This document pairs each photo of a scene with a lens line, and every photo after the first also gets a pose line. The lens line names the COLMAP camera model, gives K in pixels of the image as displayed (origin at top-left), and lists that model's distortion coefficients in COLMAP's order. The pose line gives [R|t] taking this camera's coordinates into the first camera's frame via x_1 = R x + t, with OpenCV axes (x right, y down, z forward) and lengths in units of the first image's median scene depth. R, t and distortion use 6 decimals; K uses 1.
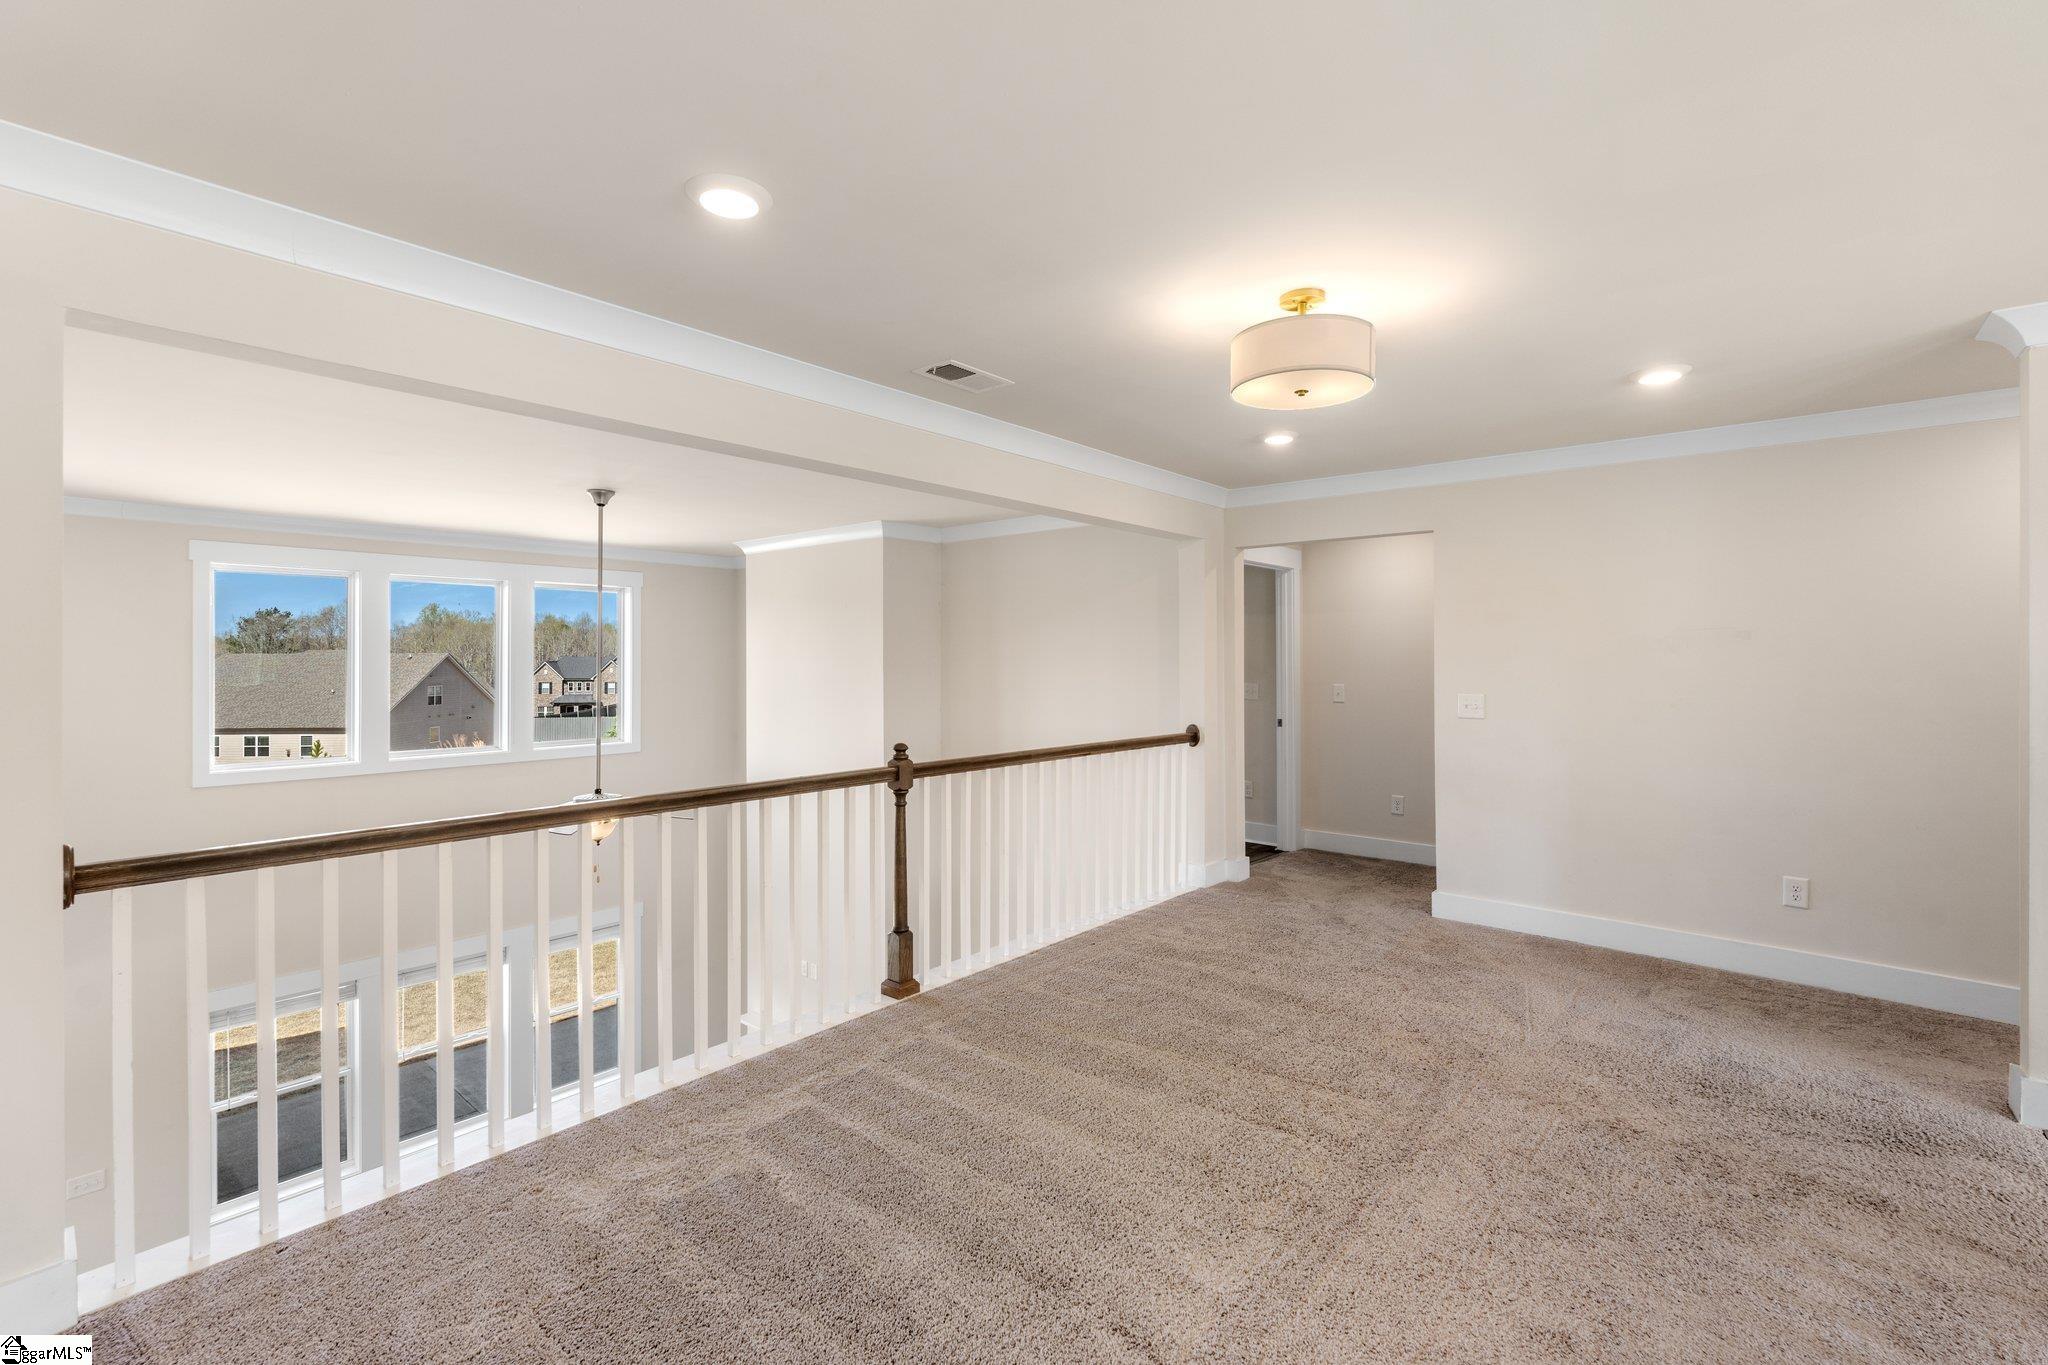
lens RADIAL K [[893.1, 0, 1024.6], [0, 893.1, 673.8], [0, 0, 1]] dist [-0.000585, -0.000008]
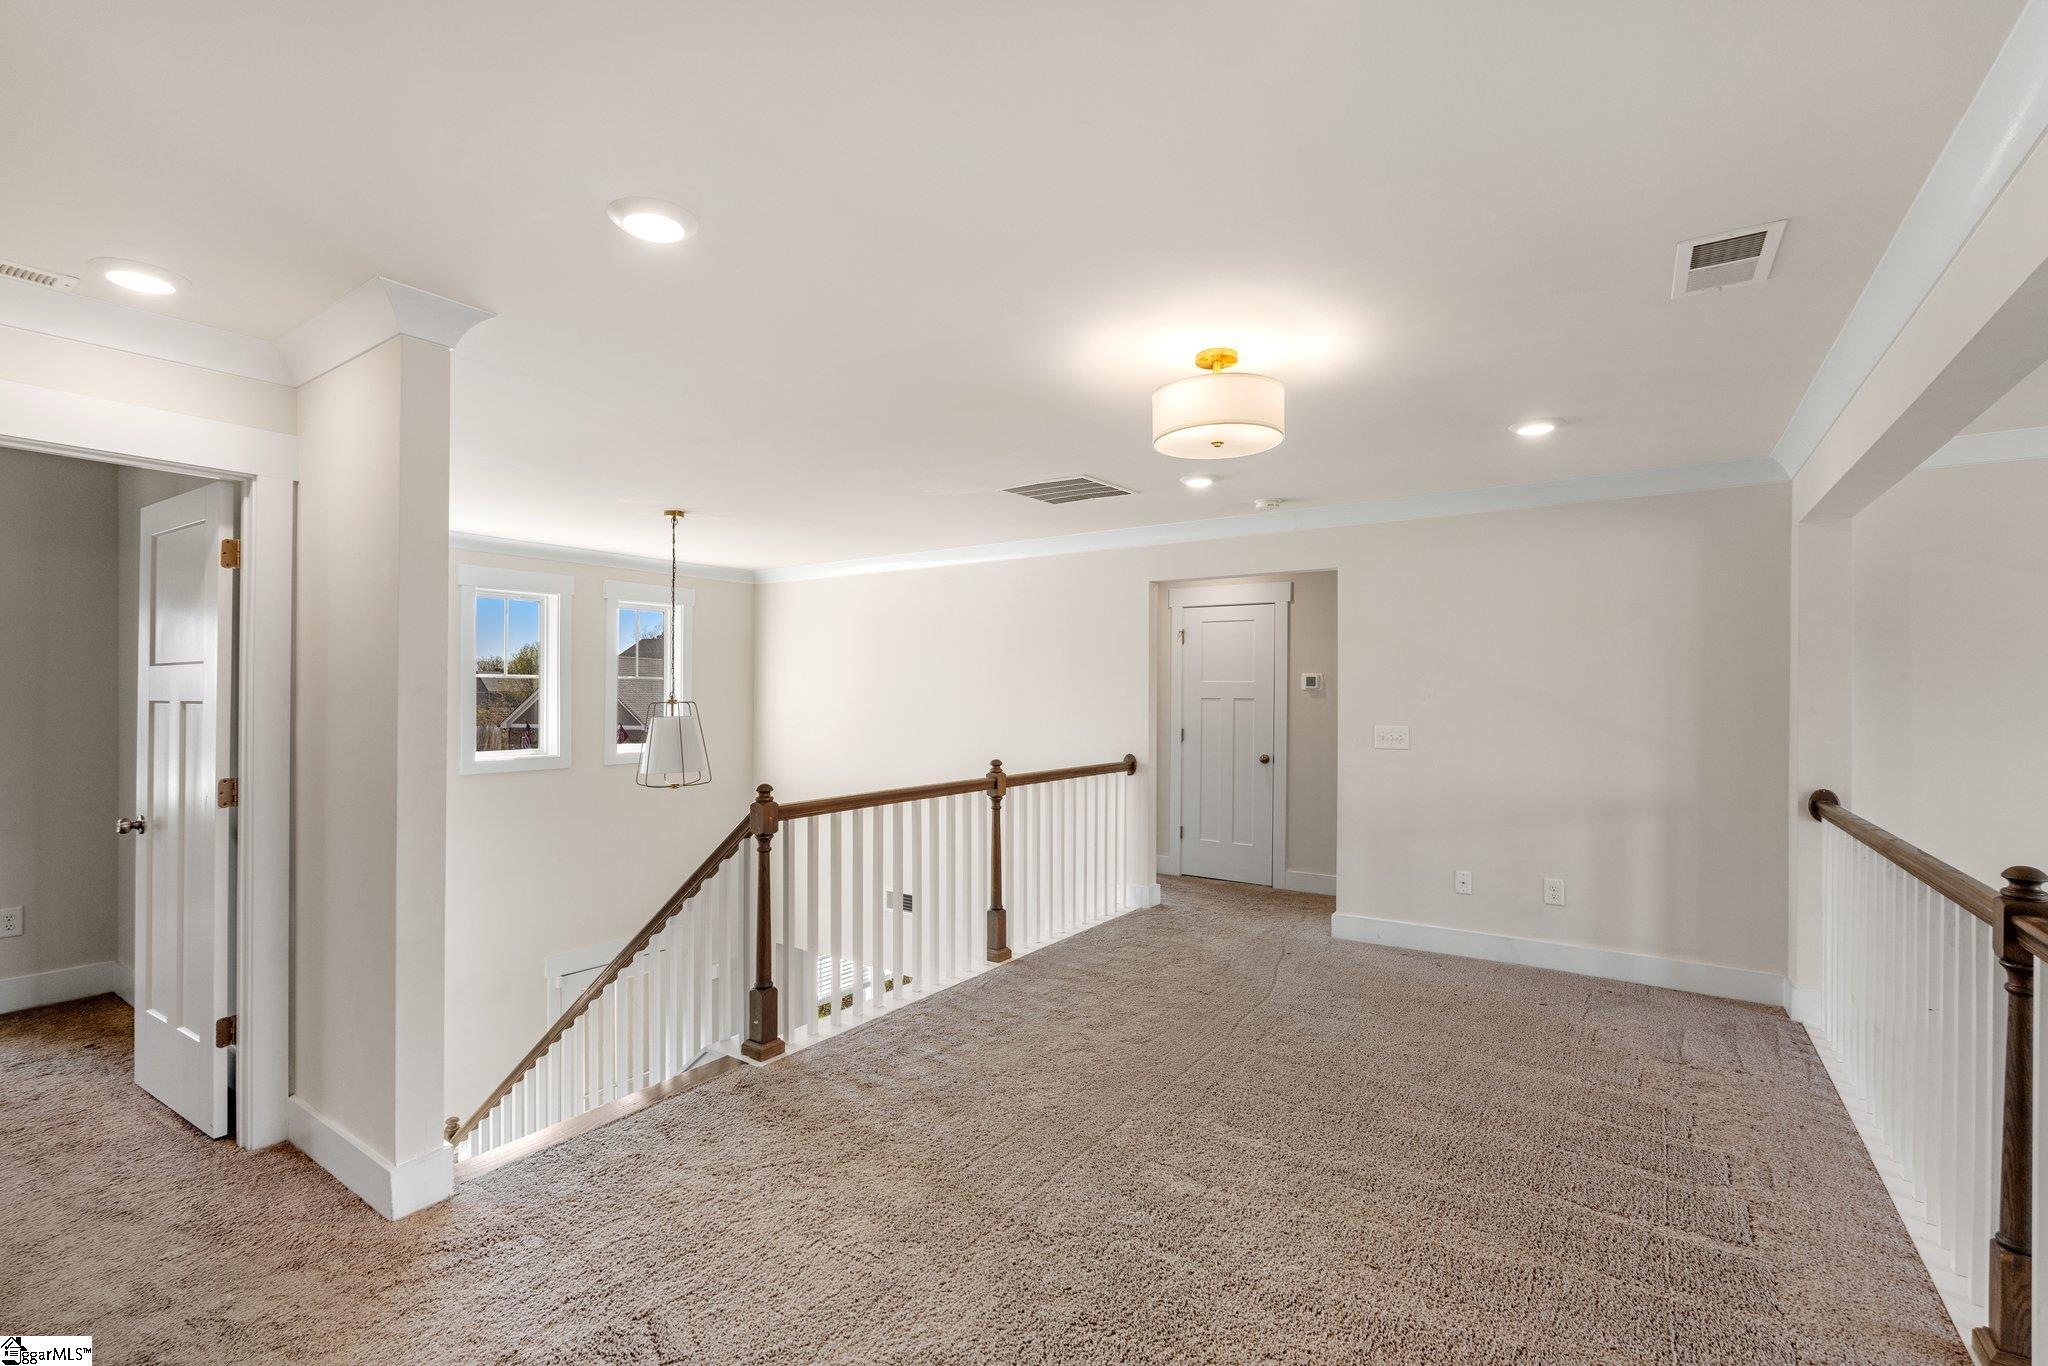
lens RADIAL K [[893.1, 0, 1023.6], [0, 893.1, 688.9], [0, 0, 1]] dist [-0.000585, -0.000008]
pose [[0.995500, -0.000149, 0.094762, -0.218811], [0.002070, 0.999794, -0.020169, 0.004504], [-0.094740, 0.020274, 0.995296, -0.251468]]
